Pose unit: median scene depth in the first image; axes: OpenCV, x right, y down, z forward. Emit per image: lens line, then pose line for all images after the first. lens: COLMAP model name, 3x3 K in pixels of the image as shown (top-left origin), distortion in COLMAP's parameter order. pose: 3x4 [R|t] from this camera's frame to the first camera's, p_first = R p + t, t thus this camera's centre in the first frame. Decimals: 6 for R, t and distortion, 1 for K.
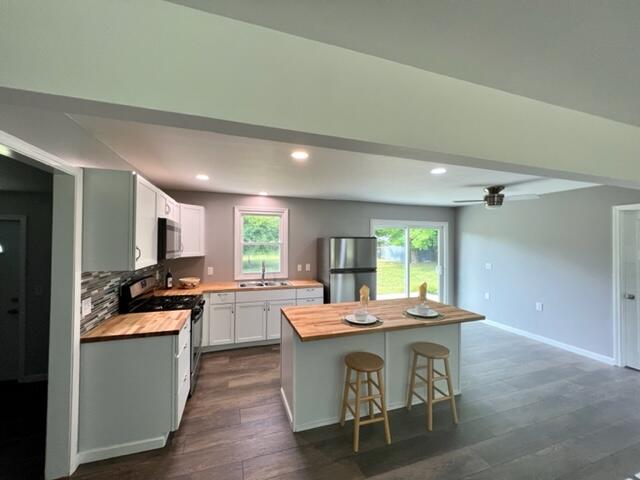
lens RADIAL K [[255.6, 0, 318.4], [0, 255.6, 239.8], [0, 0, 1]] dist [-0.000709, -0.000126]
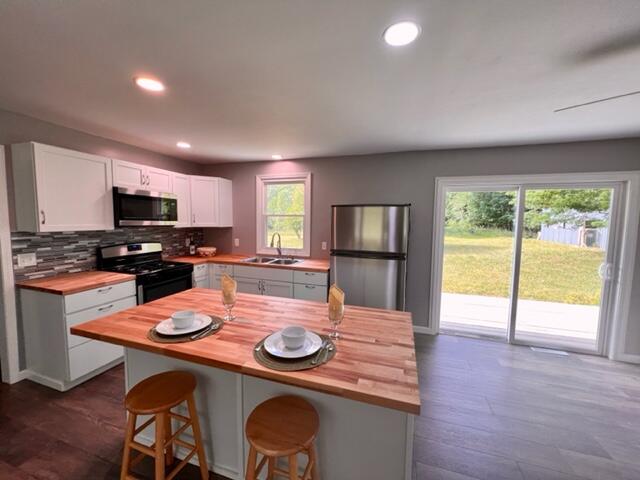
lens RADIAL K [[255.6, 0, 318.4], [0, 255.6, 239.8], [0, 0, 1]] dist [-0.000709, -0.000126]
pose [[0.808268, 0.052981, -0.586426, 0.411619], [-0.004209, 0.996438, 0.084223, 0.024386], [0.588800, -0.065606, 0.805612, 0.364578]]
